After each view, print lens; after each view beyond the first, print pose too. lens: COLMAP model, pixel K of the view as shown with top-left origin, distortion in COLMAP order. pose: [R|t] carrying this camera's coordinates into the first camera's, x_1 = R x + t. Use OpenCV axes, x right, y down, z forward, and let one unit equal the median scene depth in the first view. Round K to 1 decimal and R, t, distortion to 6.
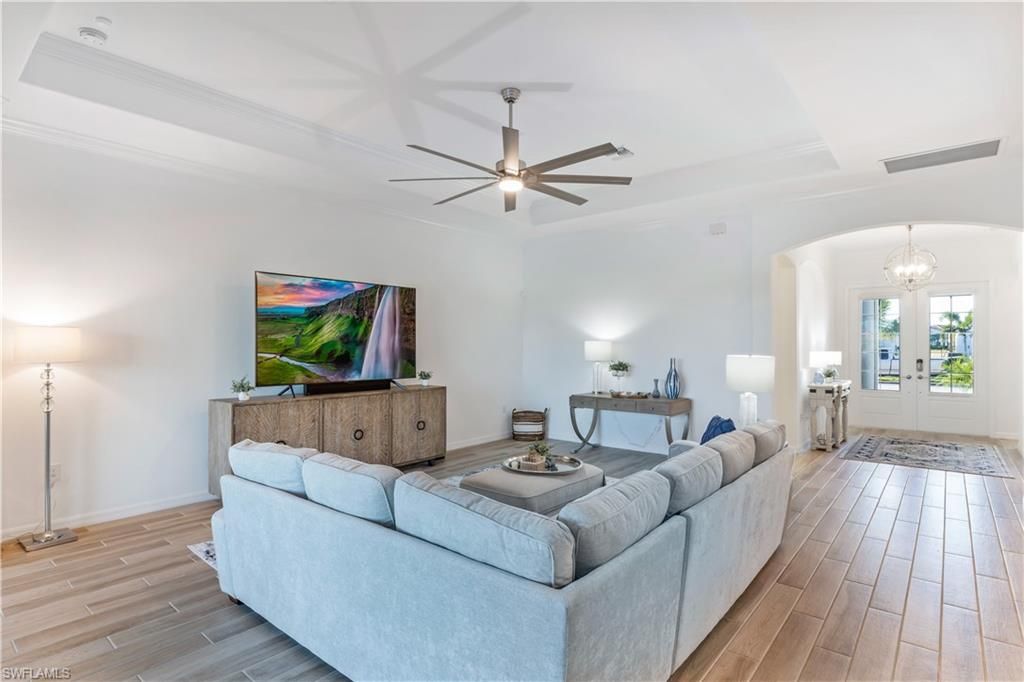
lens RADIAL K [[523.3, 0, 512.0], [0, 523.3, 341.0], [0, 0, 1]] dist [-0.000940, -0.000060]
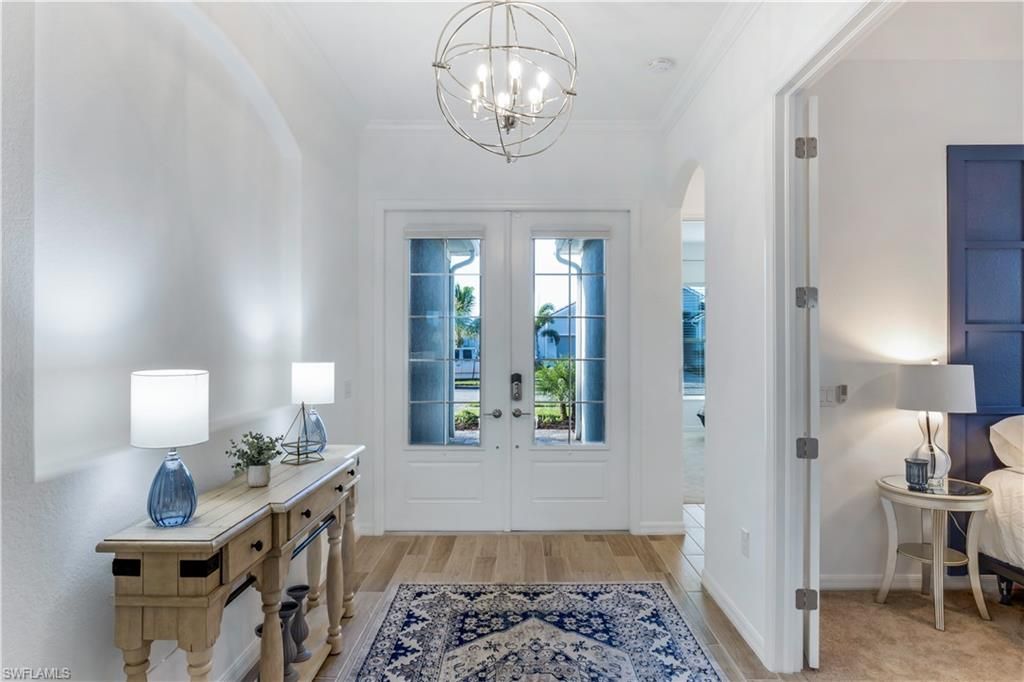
lens RADIAL K [[523.3, 0, 512.0], [0, 523.3, 341.0], [0, 0, 1]] dist [-0.000940, -0.000060]
pose [[0.766864, 0.001137, 0.641809, 0.486296], [0.001533, 0.999992, -0.003604, 0.008540], [-0.641808, 0.003747, 0.766856, 0.654565]]
